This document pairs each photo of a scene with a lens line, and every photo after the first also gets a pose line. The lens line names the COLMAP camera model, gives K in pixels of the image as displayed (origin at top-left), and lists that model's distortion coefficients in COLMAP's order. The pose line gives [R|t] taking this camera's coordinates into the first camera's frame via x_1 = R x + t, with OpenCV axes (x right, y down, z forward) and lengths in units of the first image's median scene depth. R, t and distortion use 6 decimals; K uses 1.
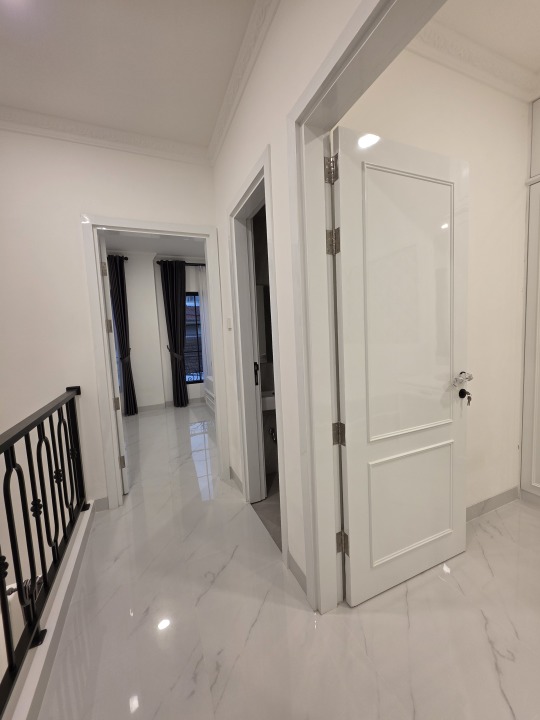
lens RADIAL K [[295.8, 0, 276.3], [0, 295.8, 358.3], [0, 0, 1]] dist [-0.025059, 0.000070]
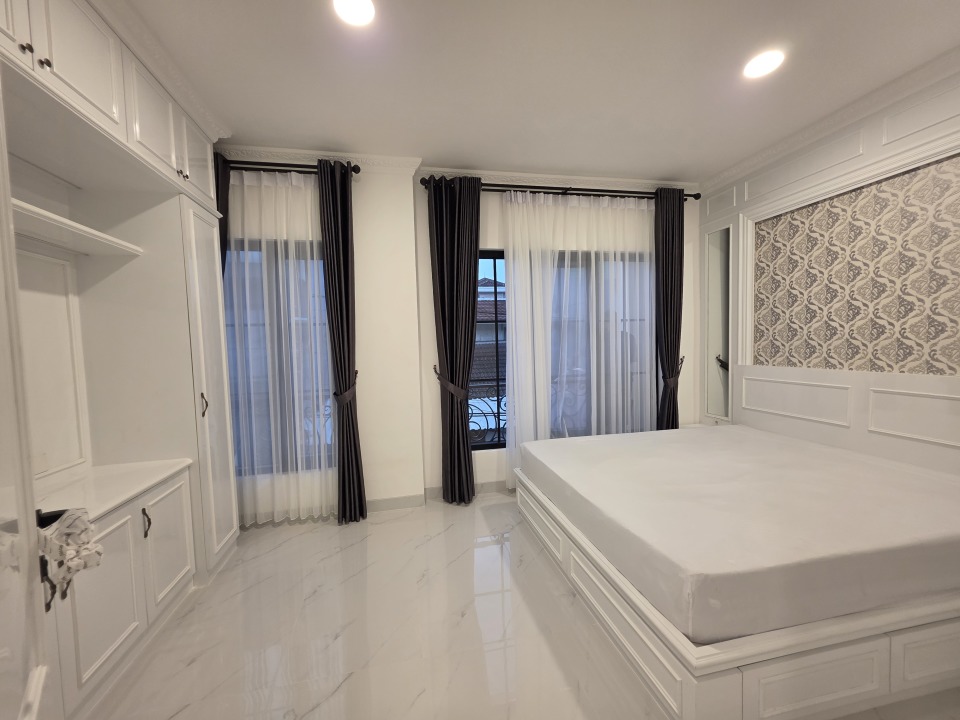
lens RADIAL K [[394.5, 0, 478.9], [0, 394.5, 360.5], [0, 0, 1]] dist [-0.025059, 0.000070]
pose [[0.973889, 0.034435, -0.224399, -0.165071], [-0.041039, 0.998849, -0.024834, -0.038849], [0.223285, 0.033395, 0.974181, 0.415888]]
